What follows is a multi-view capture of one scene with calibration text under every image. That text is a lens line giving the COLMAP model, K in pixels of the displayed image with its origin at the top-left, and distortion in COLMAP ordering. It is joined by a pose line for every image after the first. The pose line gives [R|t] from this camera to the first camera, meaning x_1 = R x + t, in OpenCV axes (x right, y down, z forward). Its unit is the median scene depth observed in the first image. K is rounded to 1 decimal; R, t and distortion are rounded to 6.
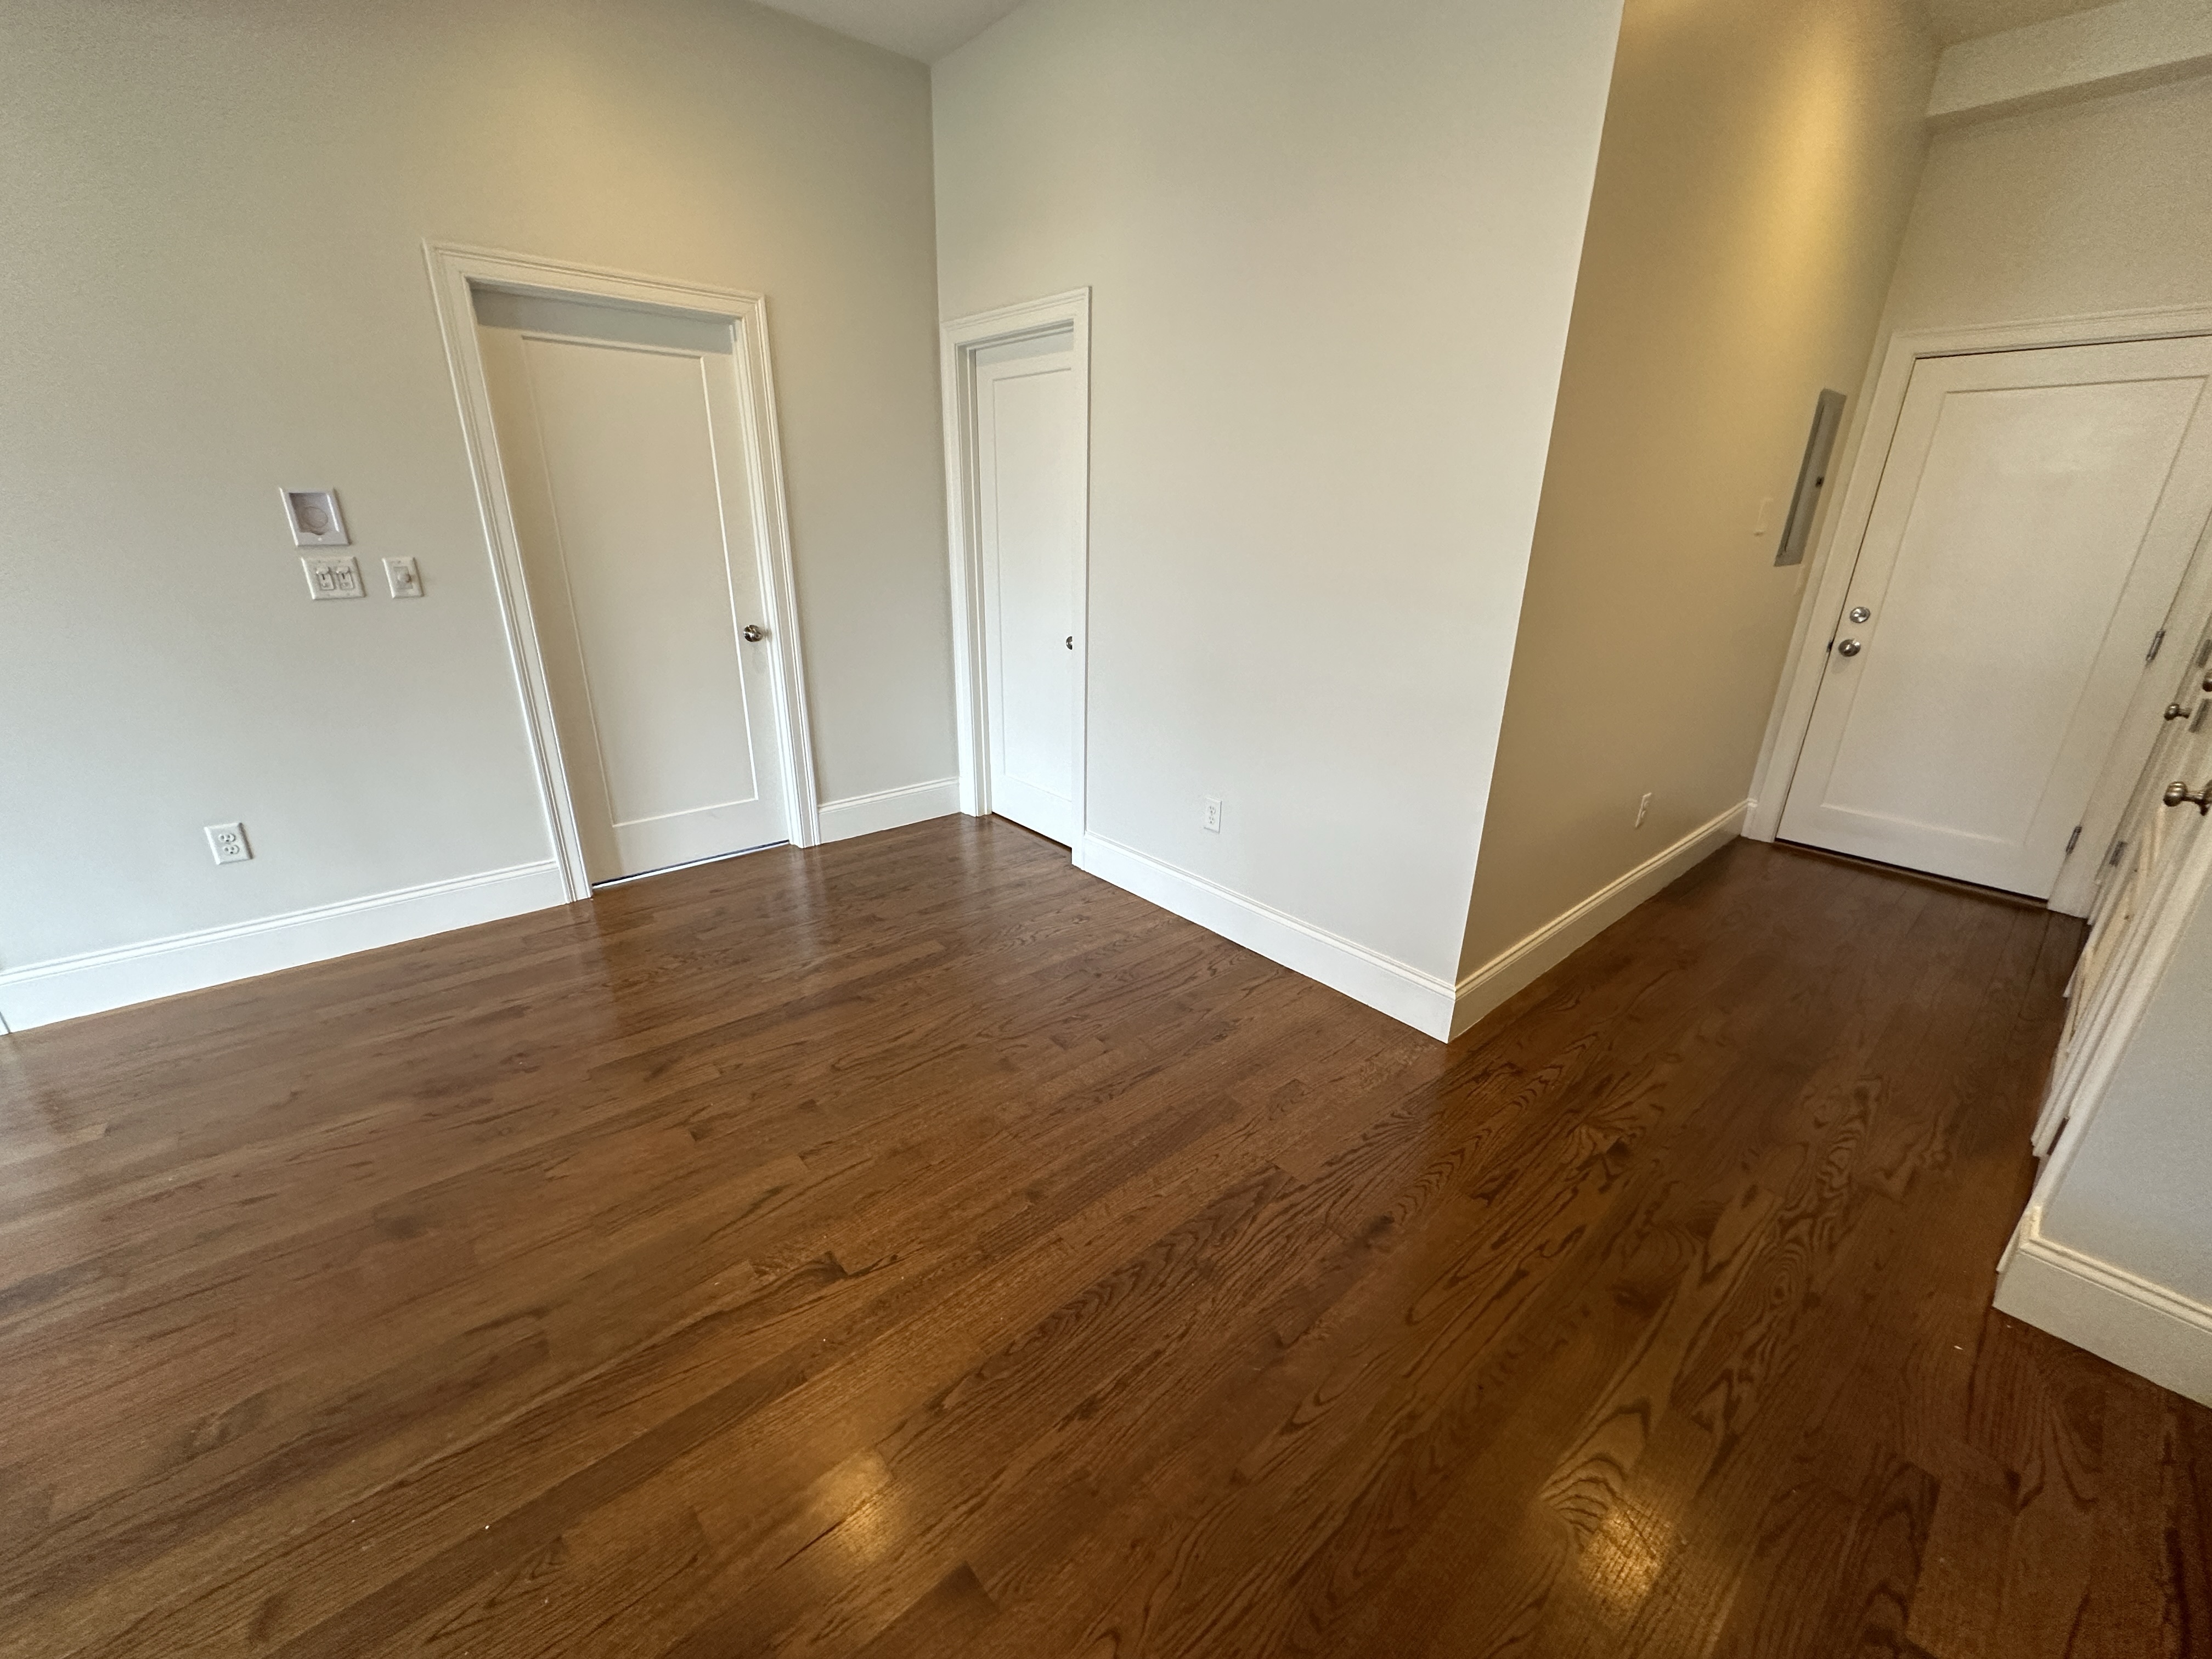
lens RADIAL K [[878.0, 0, 1111.0], [0, 878.0, 826.5], [0, 0, 1]] dist [-0.000414, -0.000196]
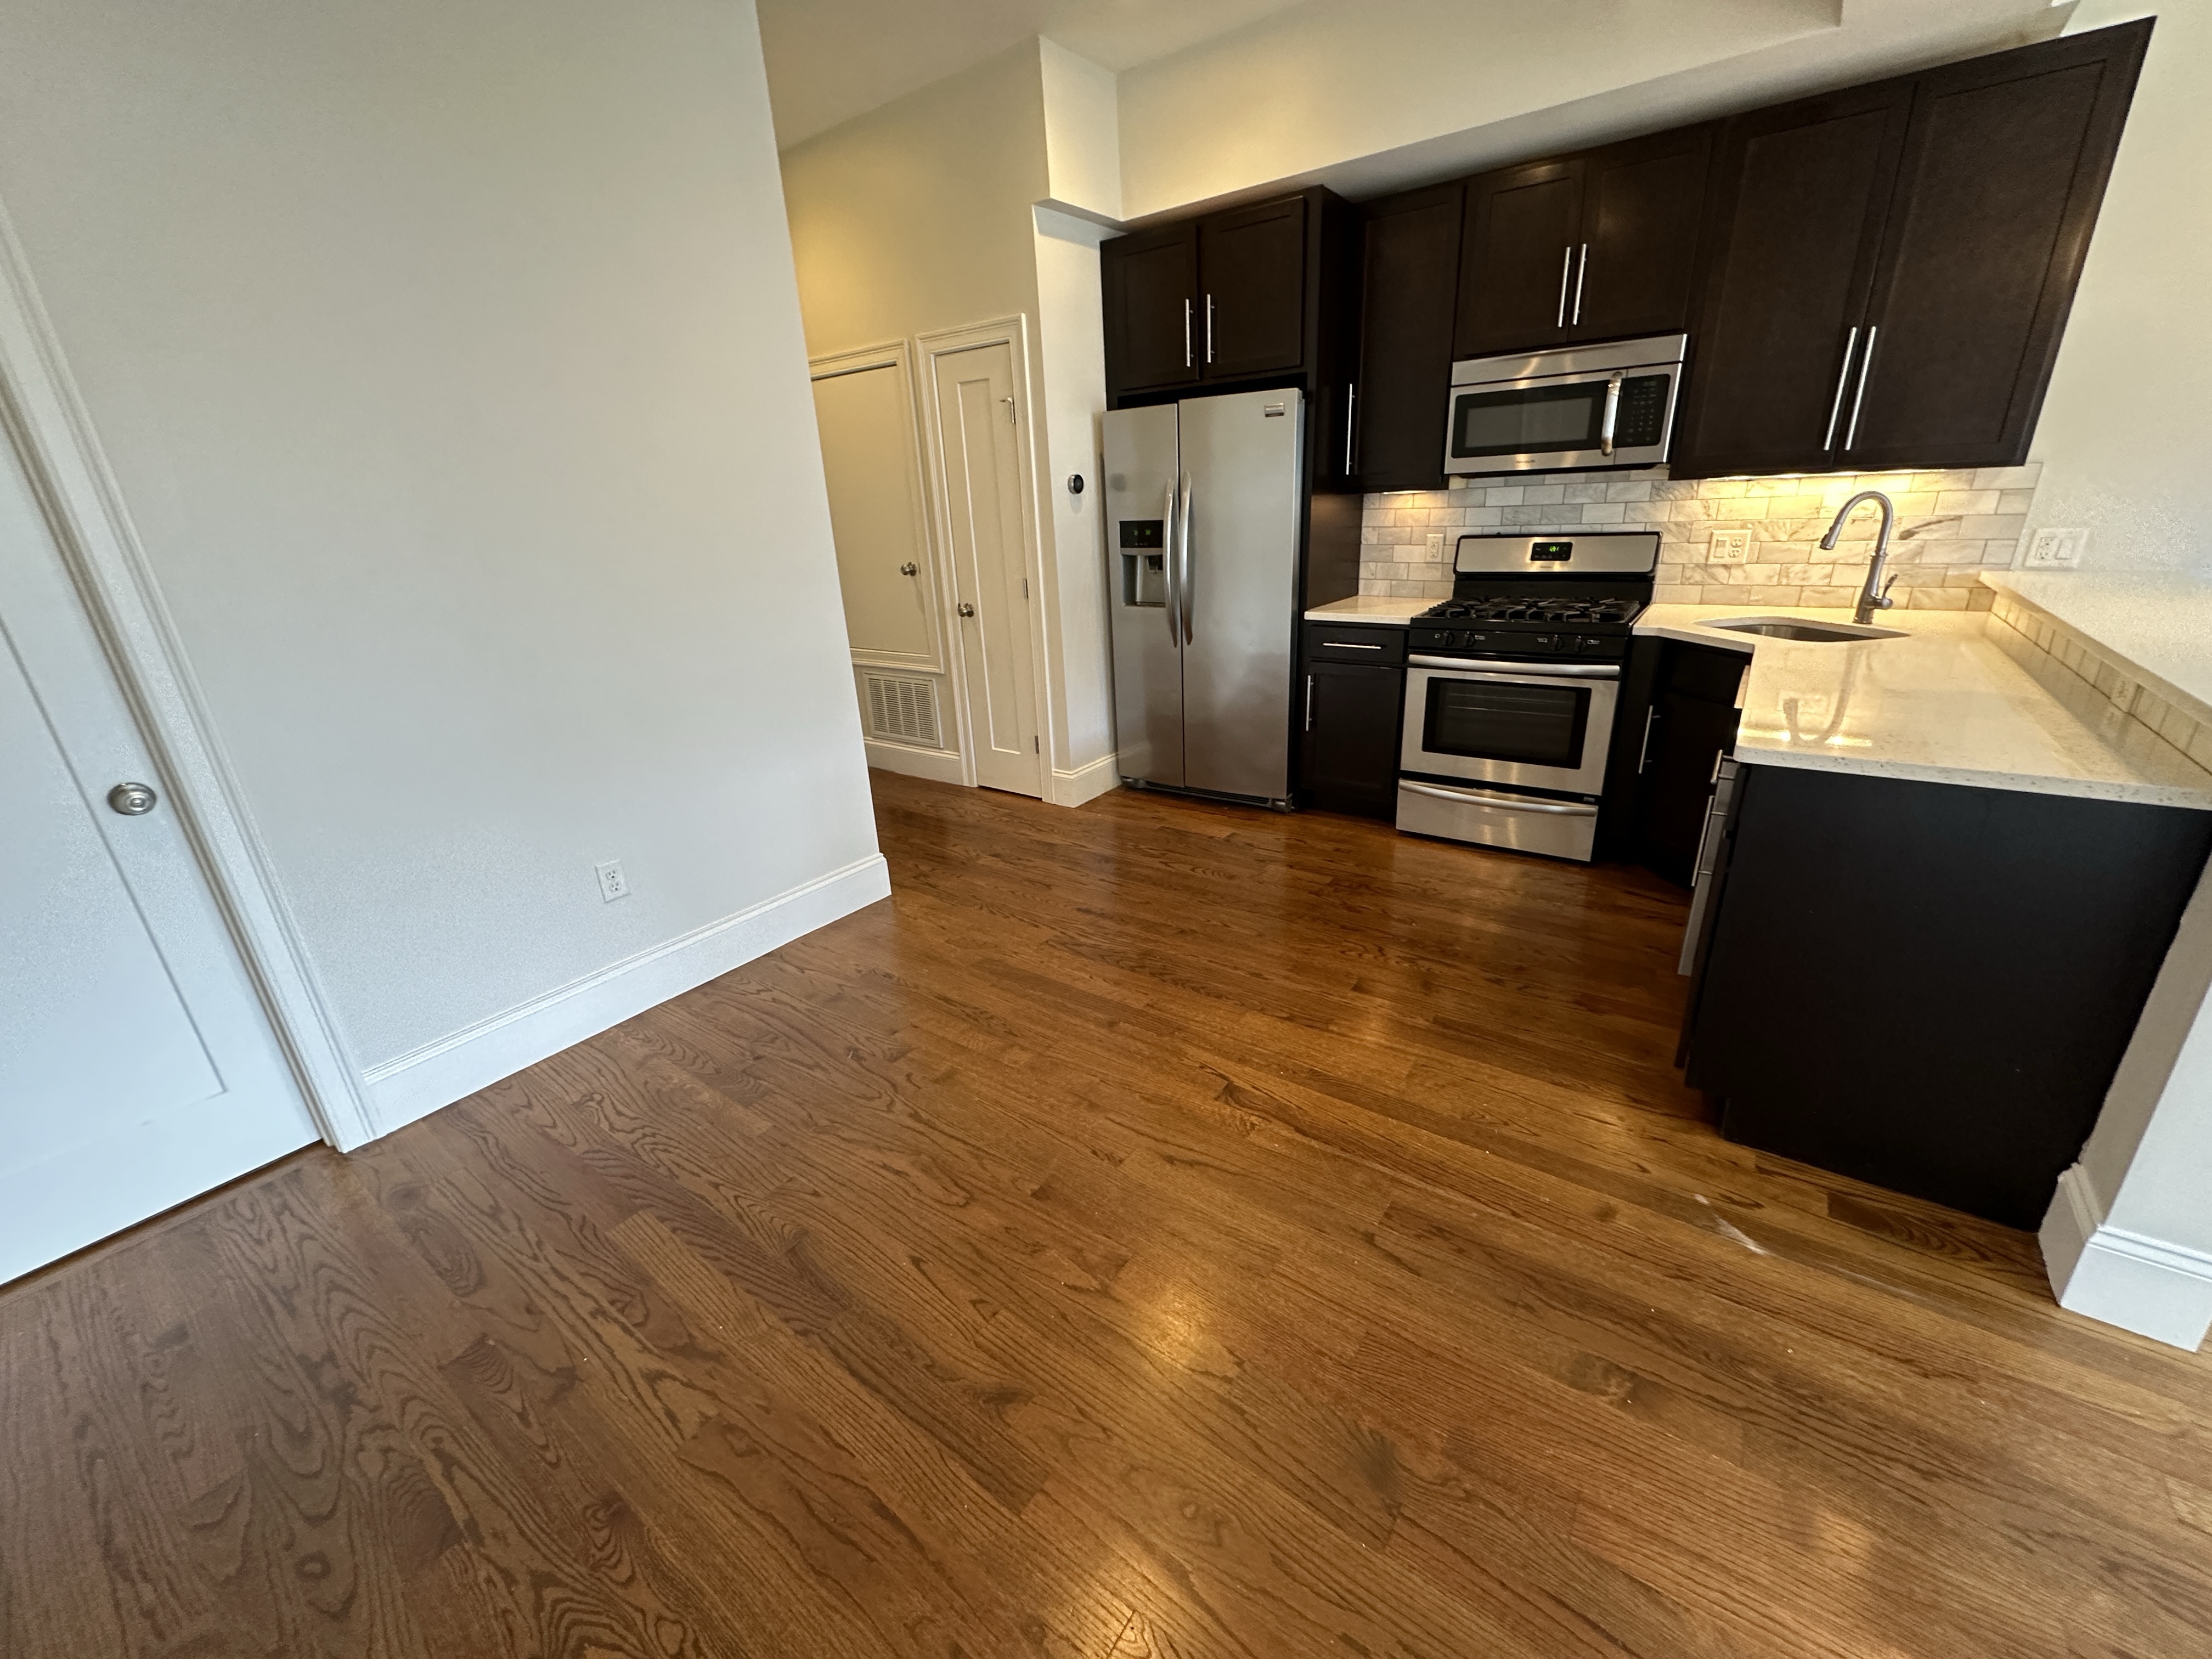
lens RADIAL K [[879.1, 0, 1108.2], [0, 879.1, 828.2], [0, 0, 1]] dist [0.000330, -0.000512]
pose [[-0.225903, -0.350639, 0.908856, -1.071175], [0.371826, 0.831301, 0.413139, -0.328773], [-0.900396, 0.431266, -0.057417, 0.880579]]
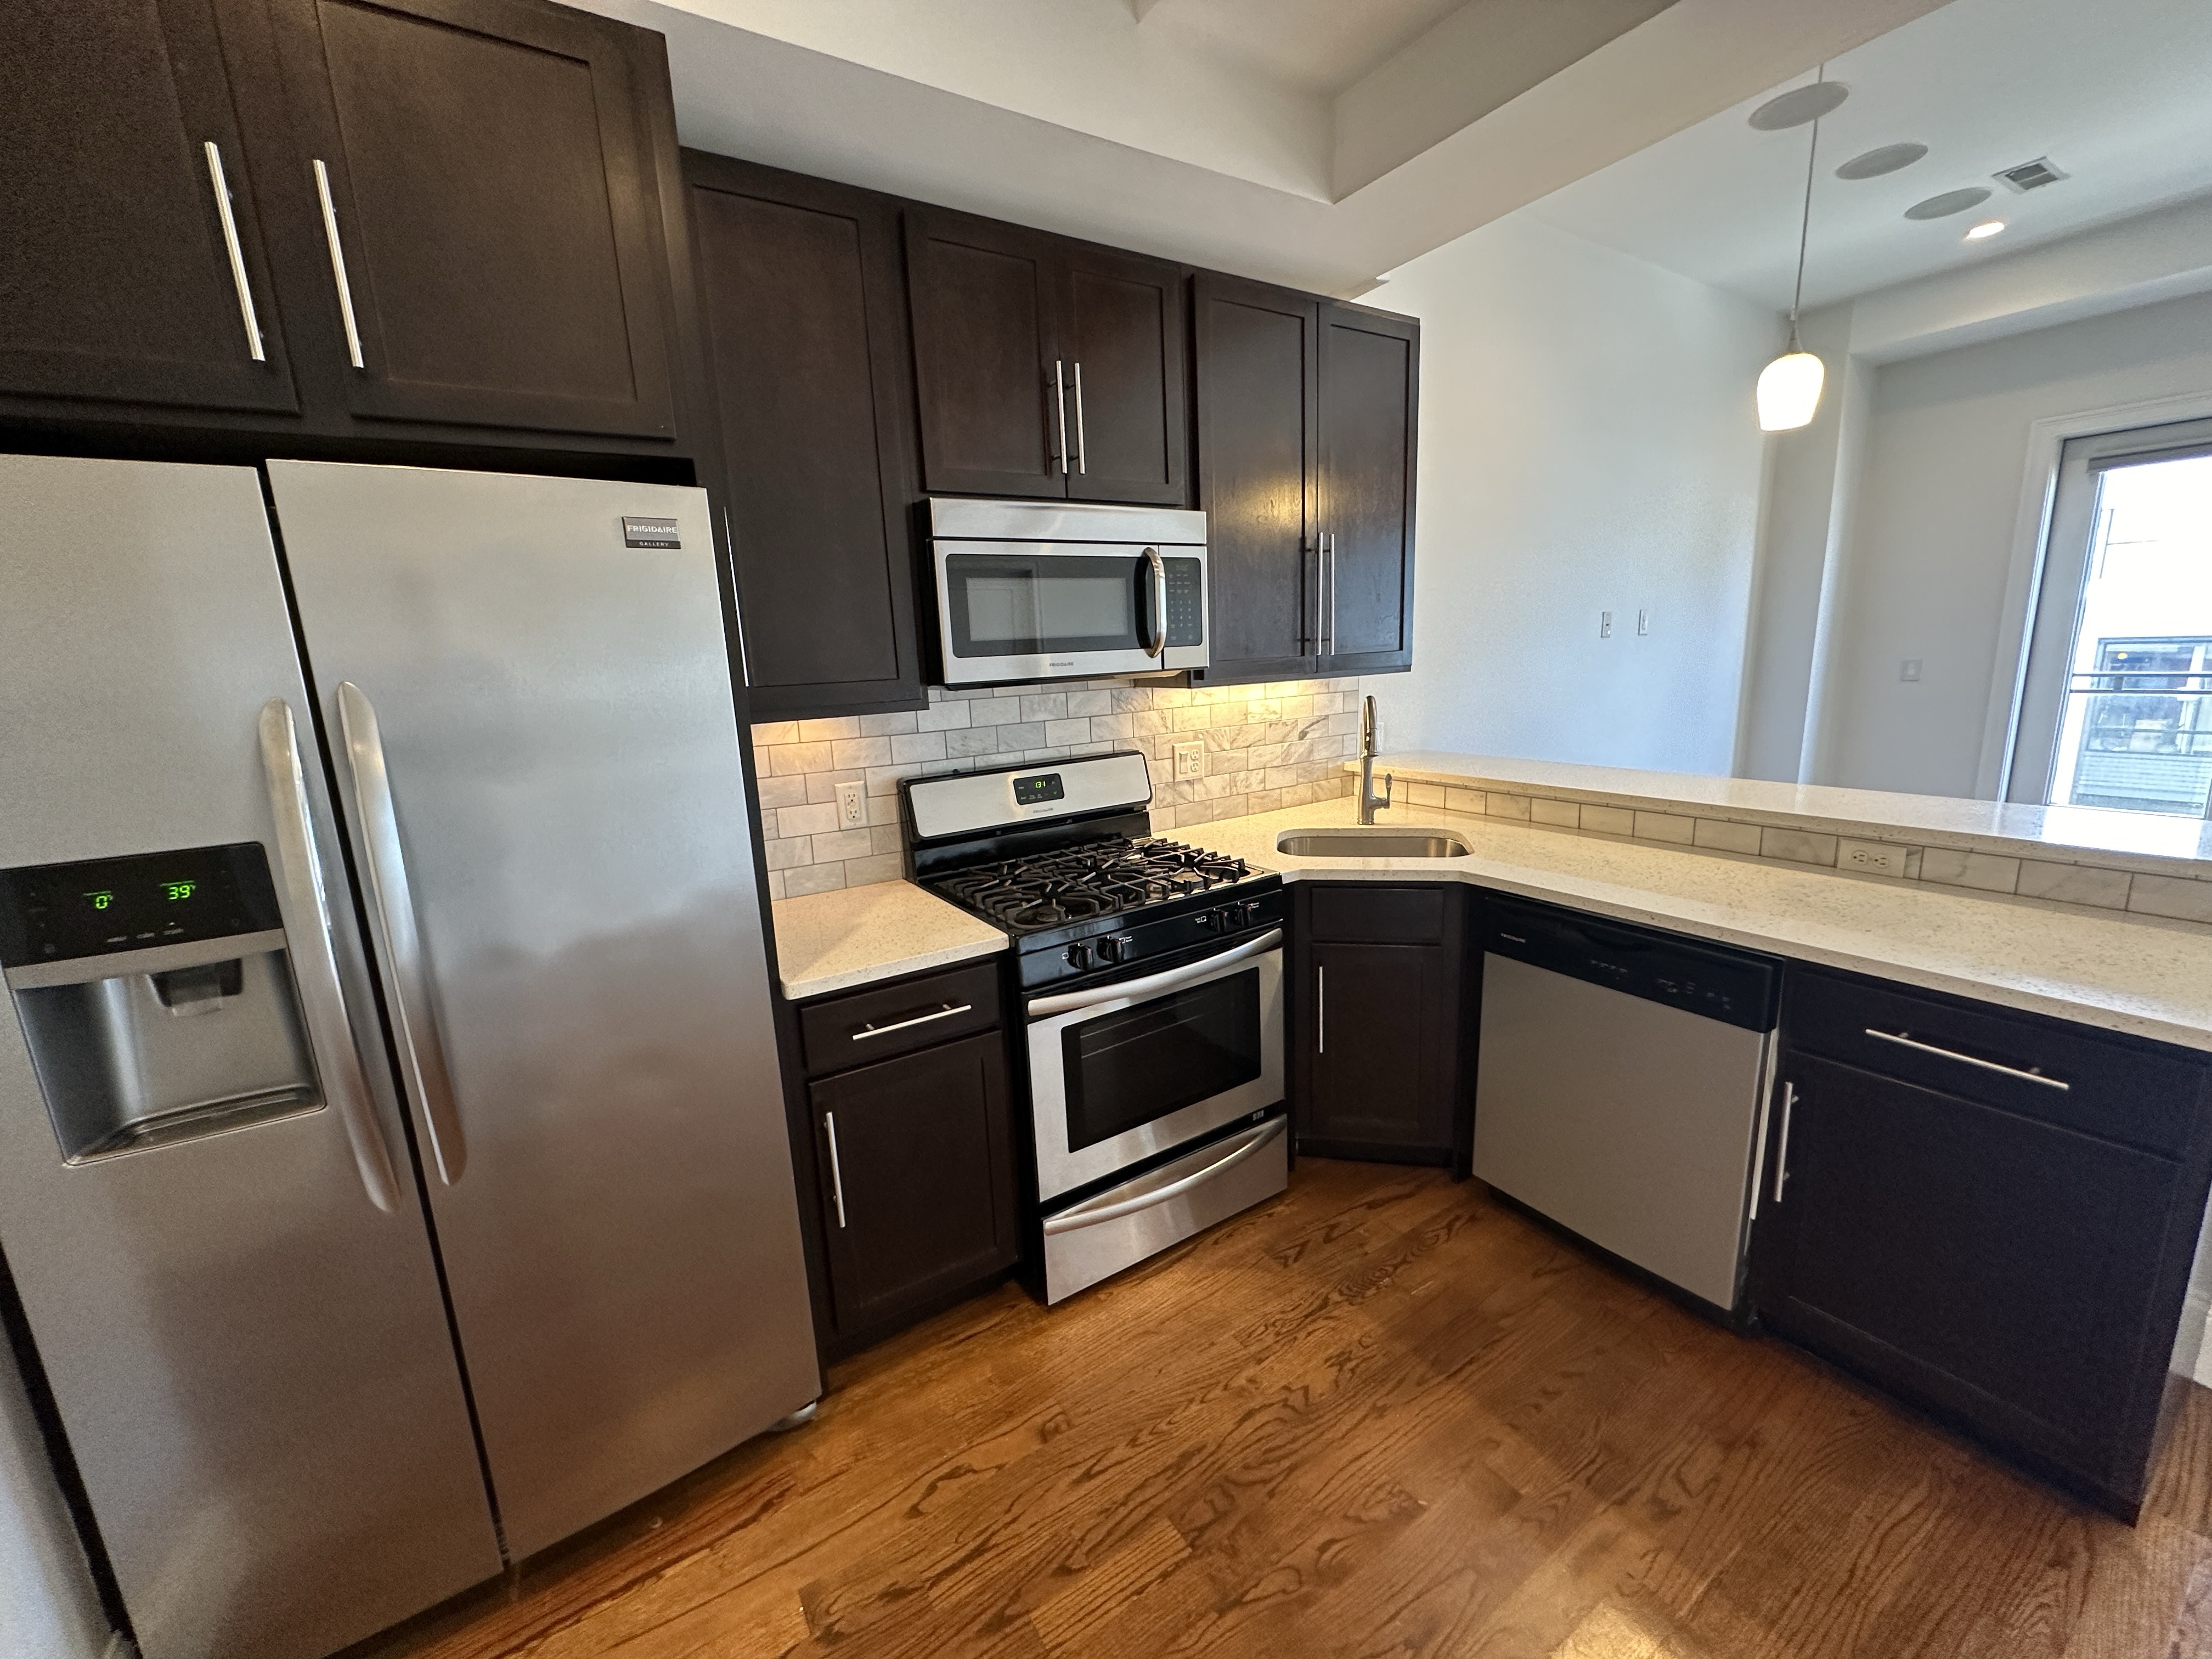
lens RADIAL K [[879.1, 0, 1108.2], [0, 879.1, 828.2], [0, 0, 1]] dist [0.000330, -0.000512]
pose [[-0.988612, -0.003043, 0.150456, 0.199551], [0.076912, 0.849138, 0.522542, -0.309123], [-0.129348, 0.528163, -0.839234, 0.772977]]
